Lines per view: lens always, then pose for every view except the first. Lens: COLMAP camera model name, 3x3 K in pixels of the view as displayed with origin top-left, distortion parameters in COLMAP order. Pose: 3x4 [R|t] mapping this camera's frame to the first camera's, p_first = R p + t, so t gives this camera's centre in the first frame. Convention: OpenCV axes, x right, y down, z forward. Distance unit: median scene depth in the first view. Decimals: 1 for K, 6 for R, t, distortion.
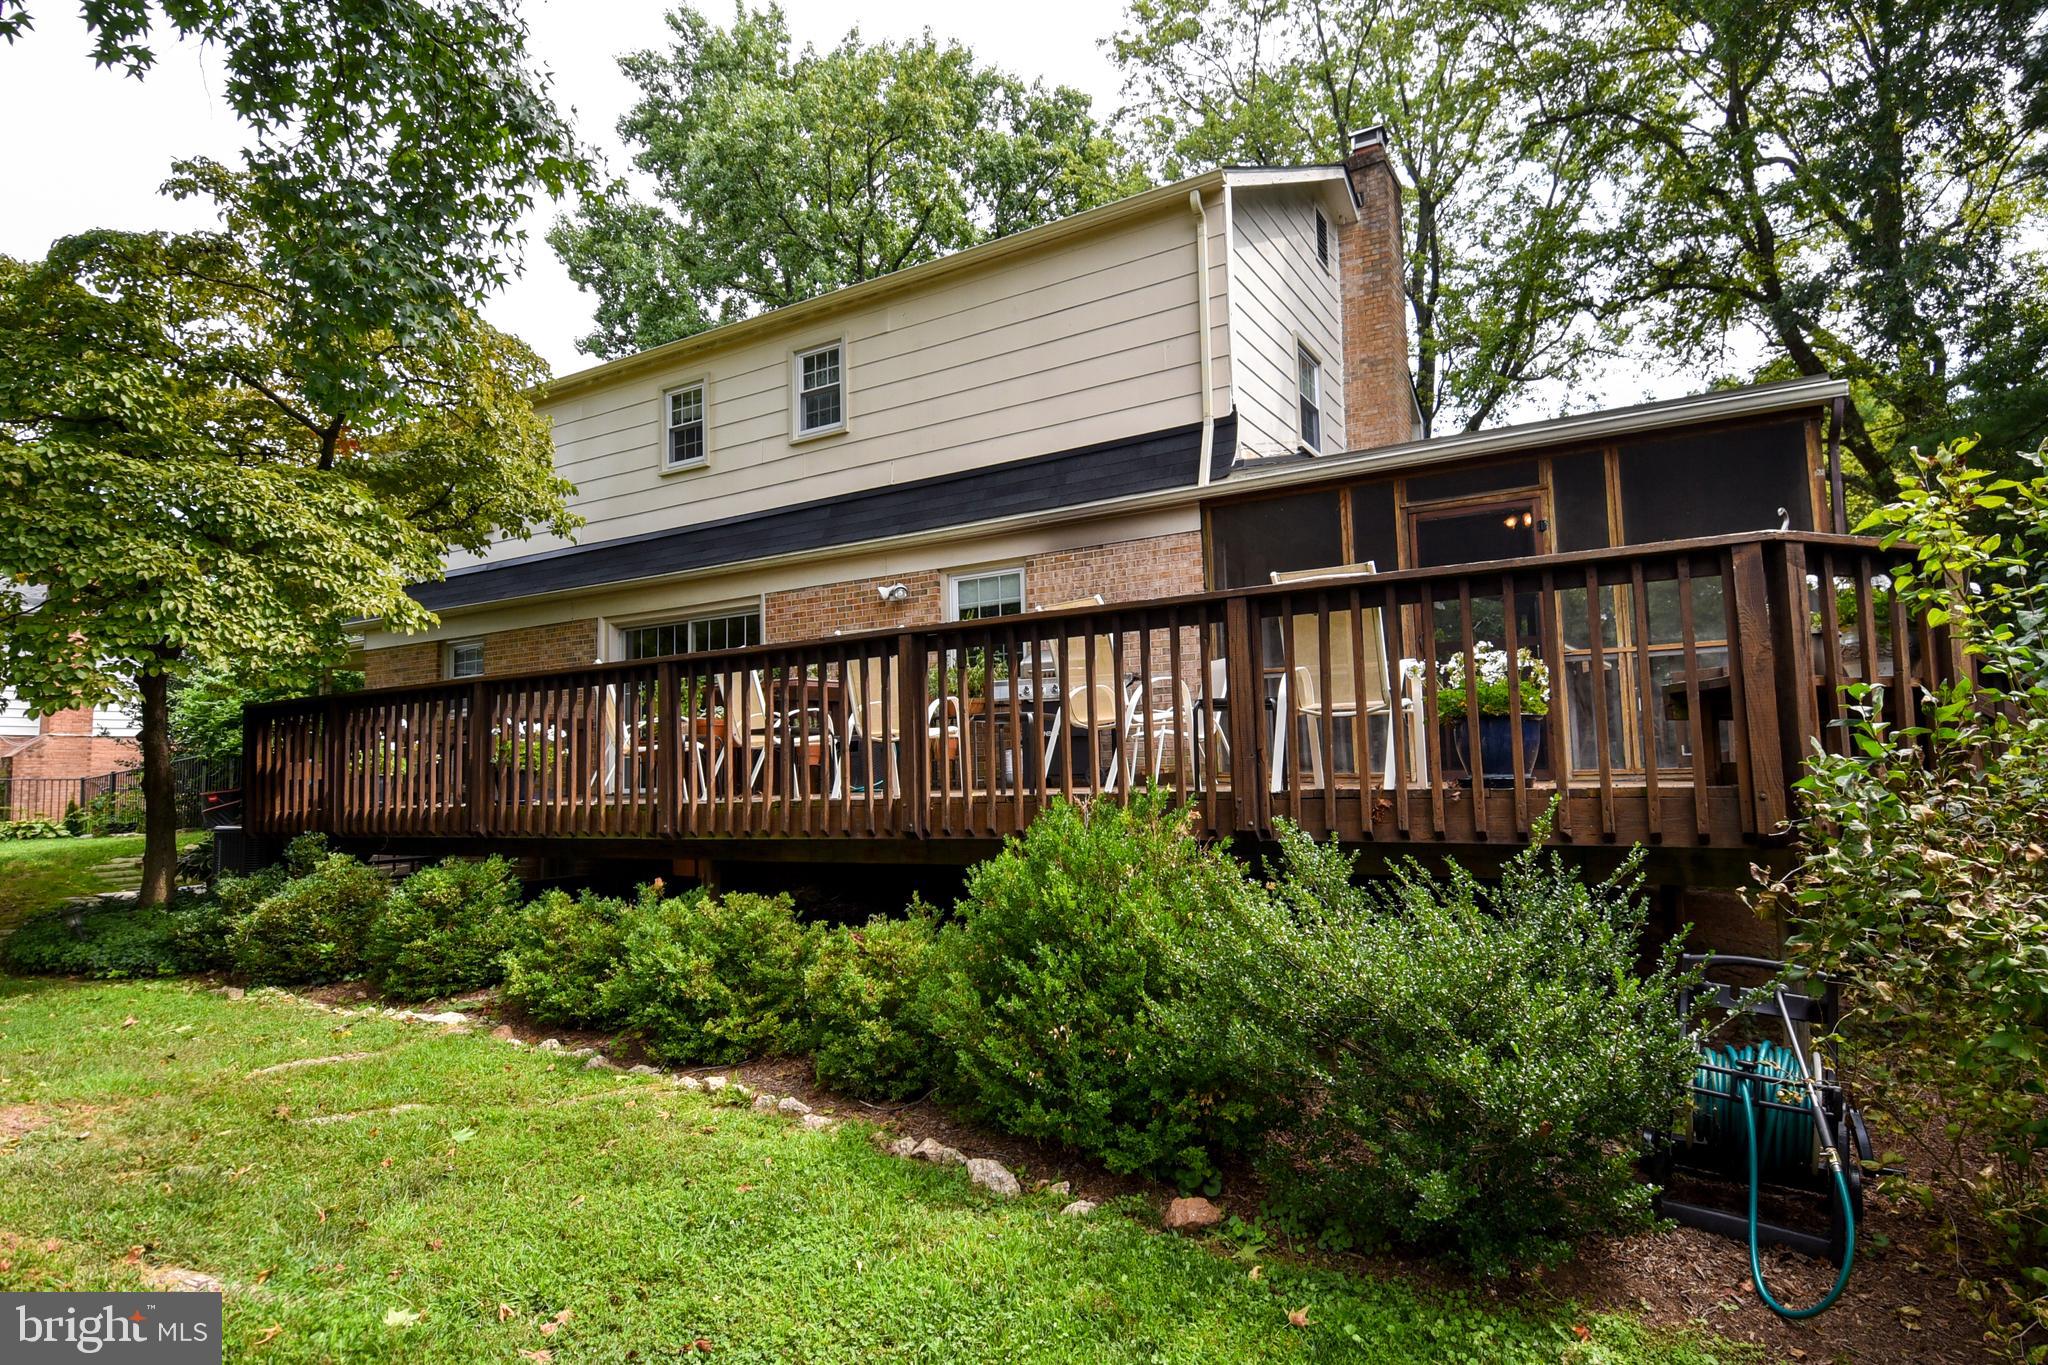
lens RADIAL K [[1073.7, 0, 1067.7], [0, 1073.7, 673.9], [0, 0, 1]] dist [0.054475, -0.057048]
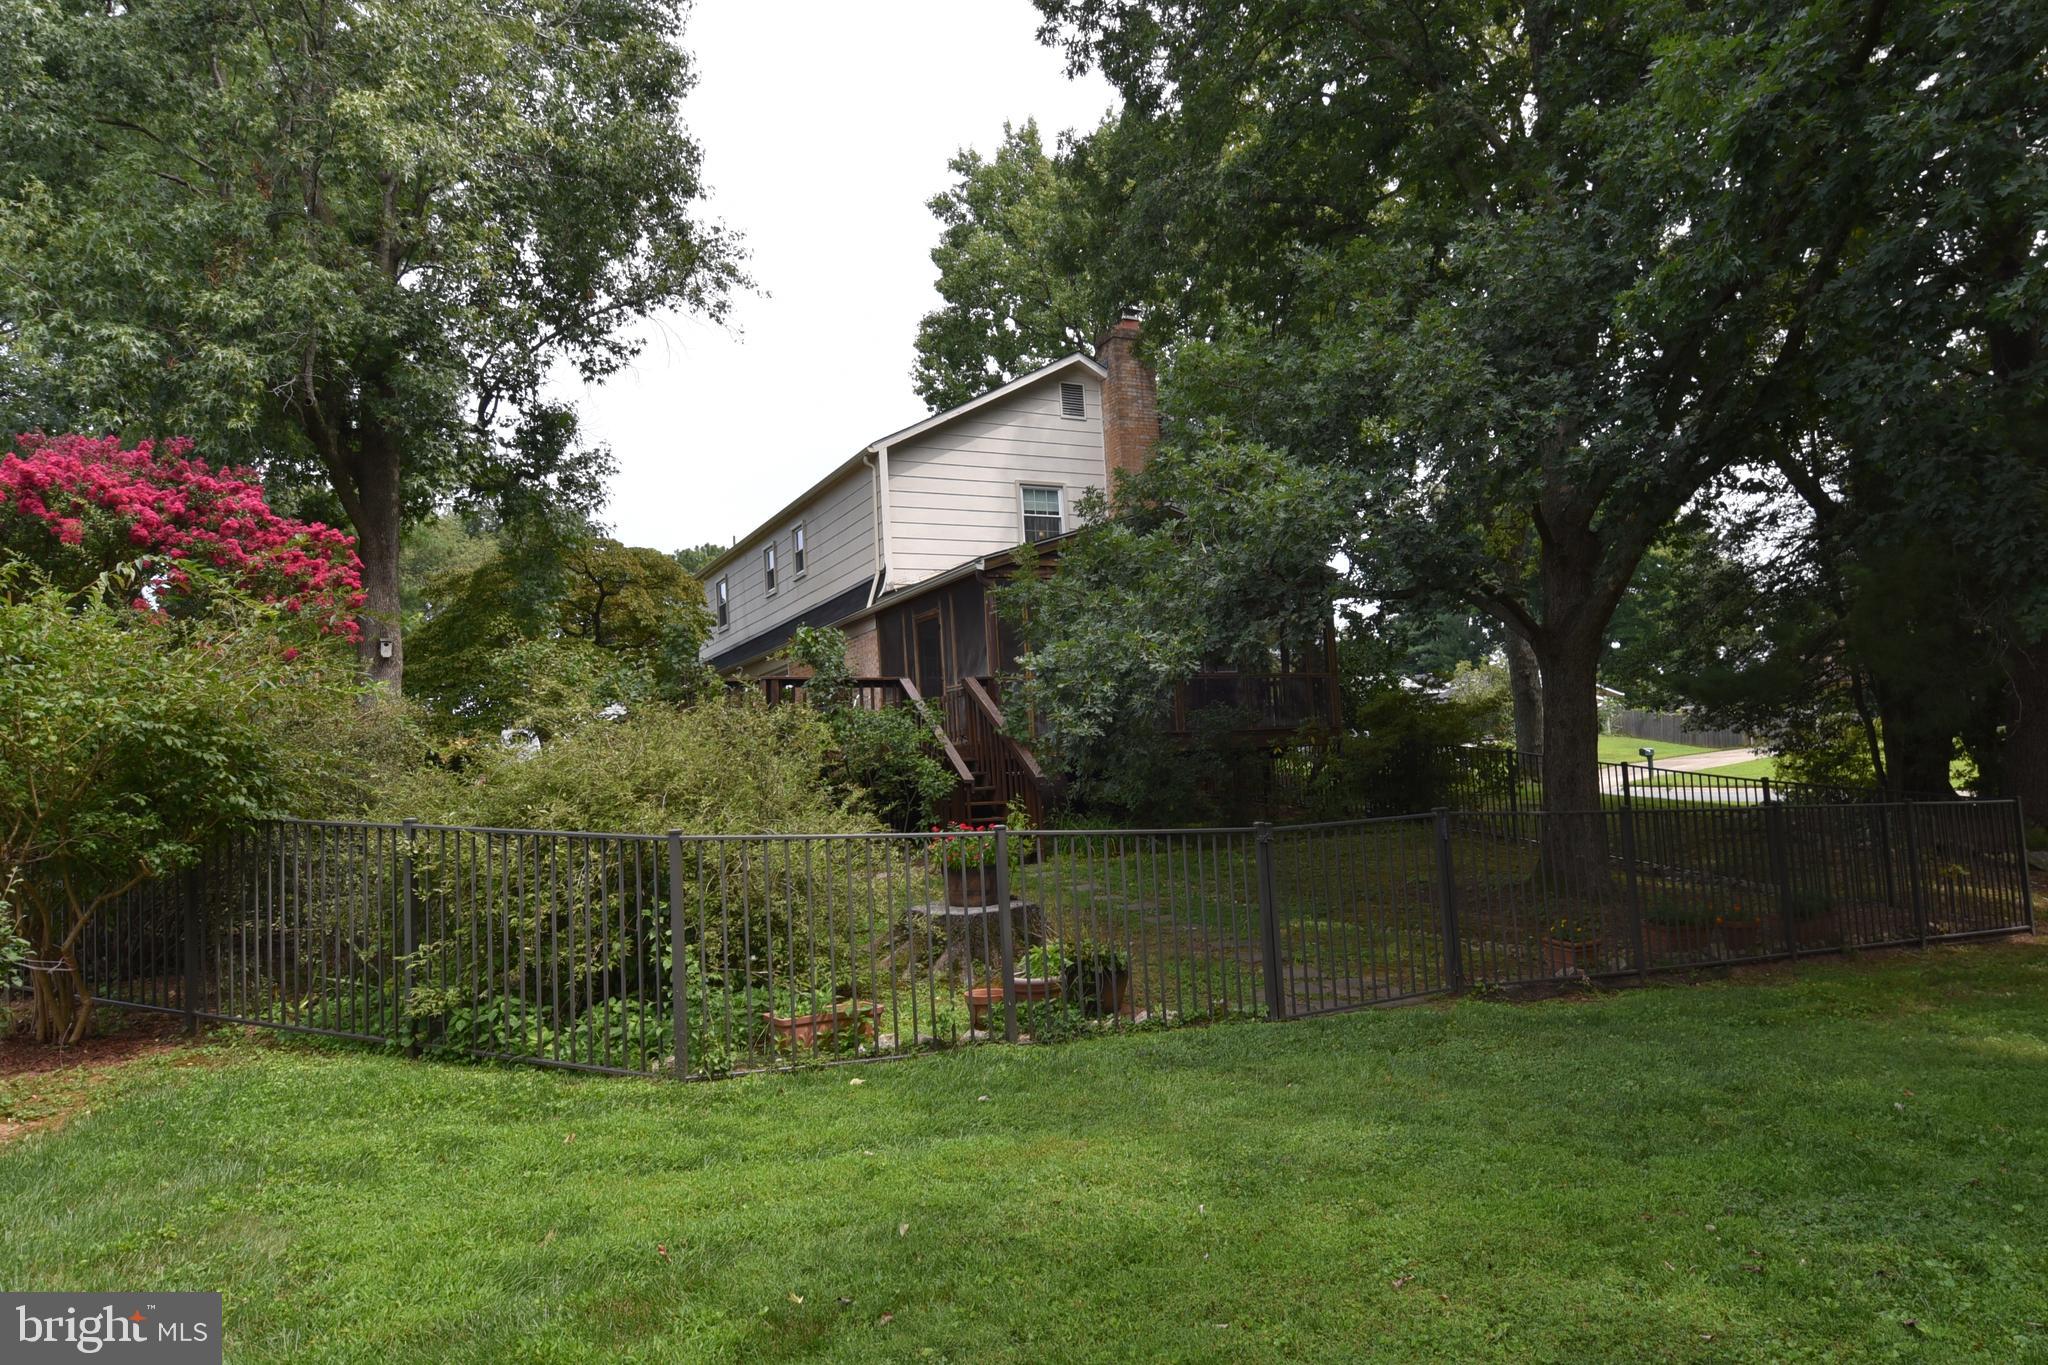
lens RADIAL K [[1300.6, 0, 1080.2], [0, 1300.6, 681.0], [0, 0, 1]] dist [0.003601, 0.000647]
pose [[0.854791, -0.063881, -0.515026, 1.559106], [0.083728, 0.996370, 0.015380, -0.041733], [0.512174, -0.056269, 0.857036, -0.801220]]
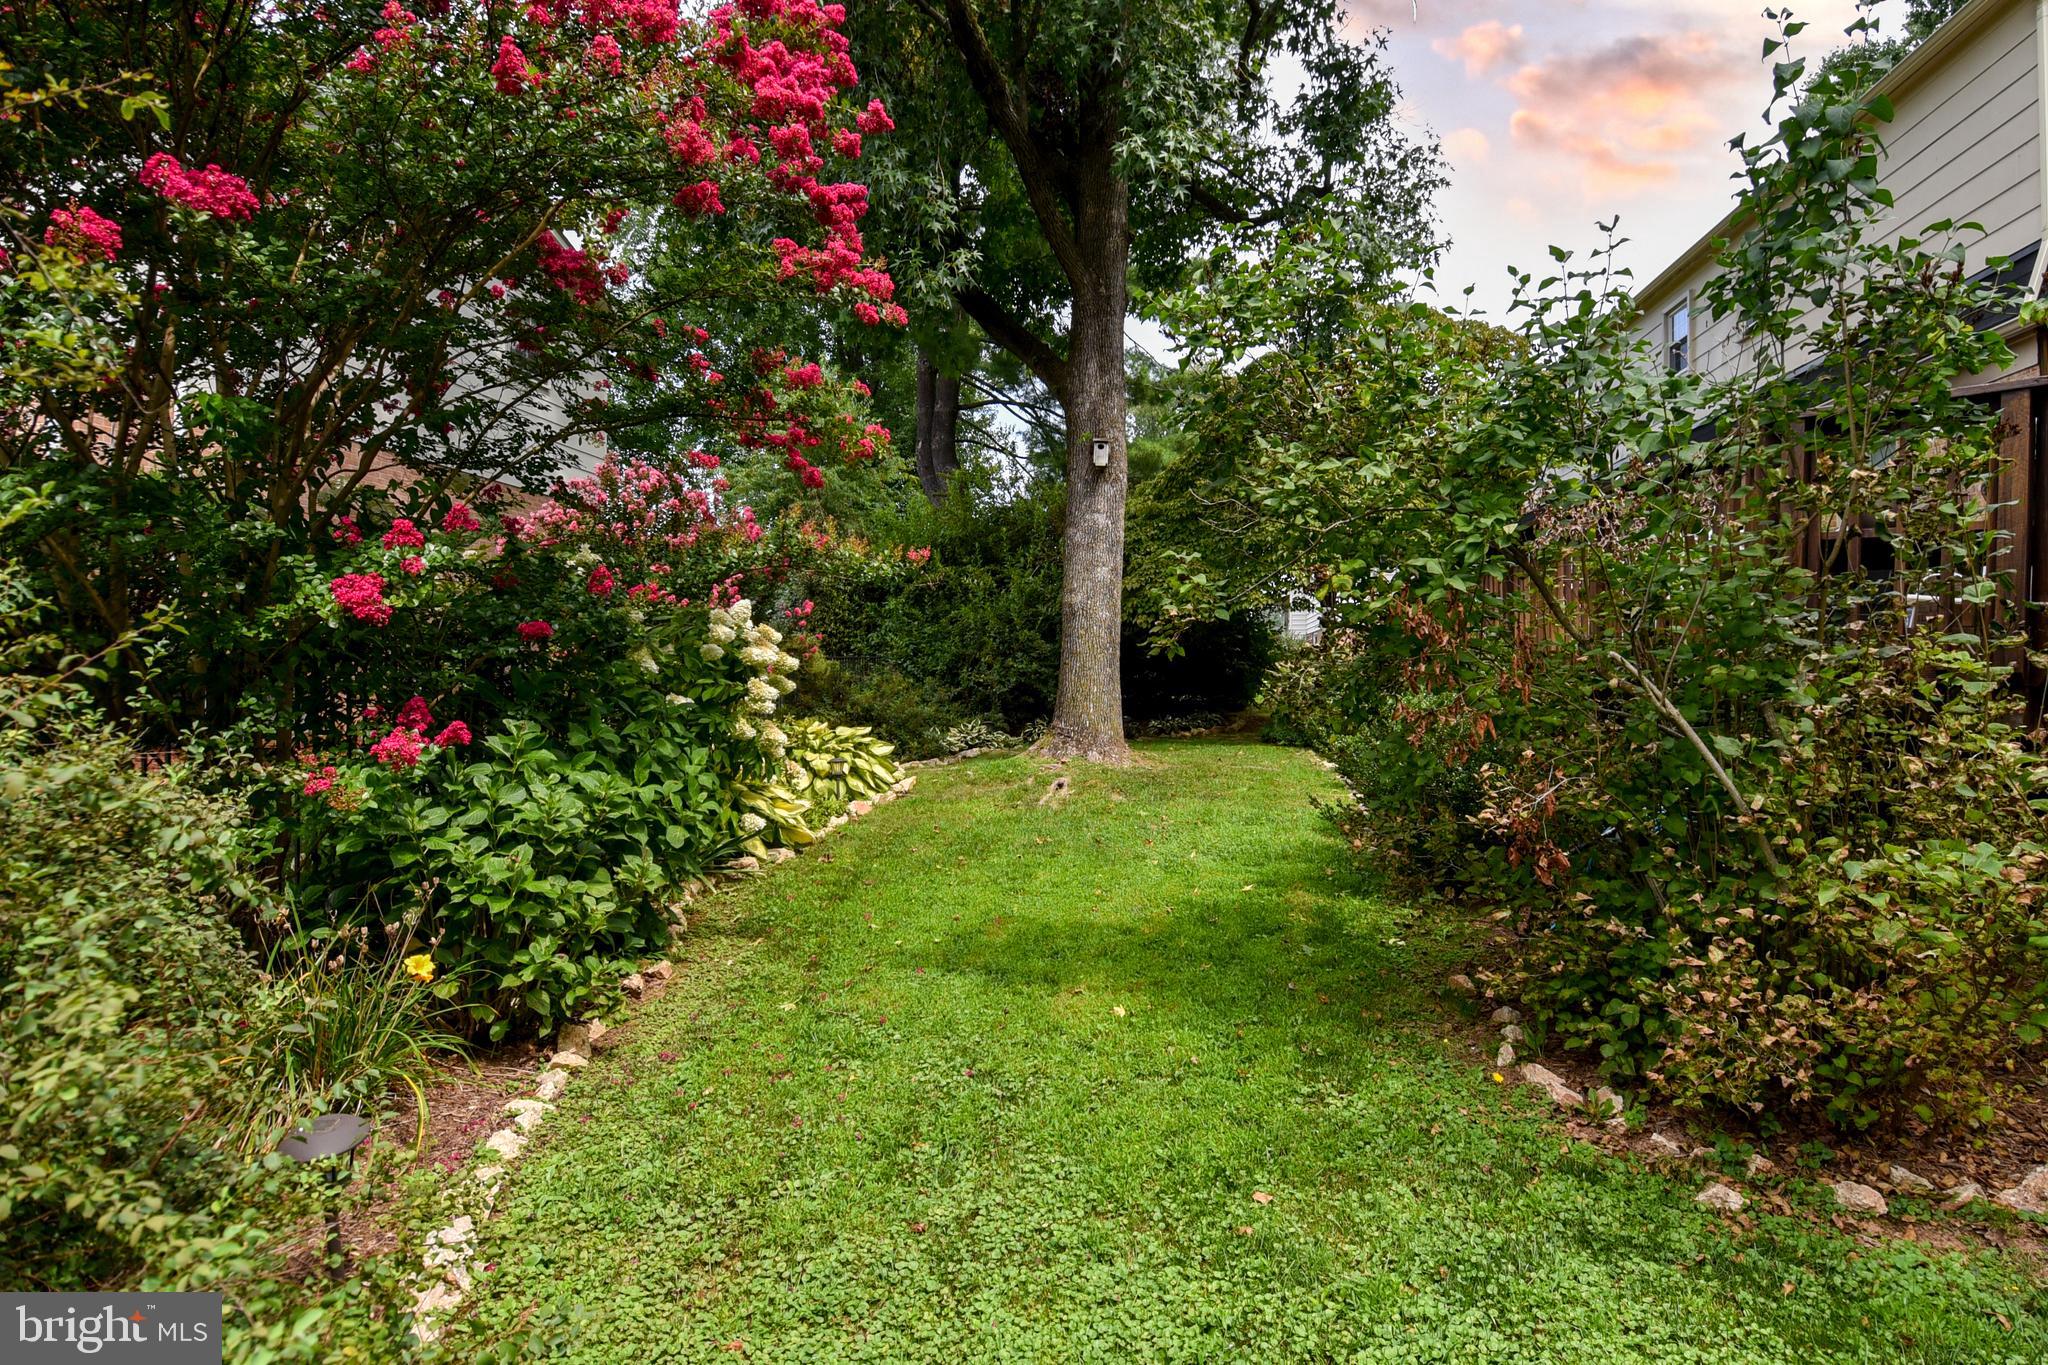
lens RADIAL K [[1073.7, 0, 1067.7], [0, 1073.7, 673.9], [0, 0, 1]] dist [0.054475, -0.057048]
pose [[0.391956, 0.023368, -0.919687, 0.590375], [0.070387, 0.995985, 0.055304, 0.012481], [0.917287, -0.086411, 0.388738, -0.085691]]
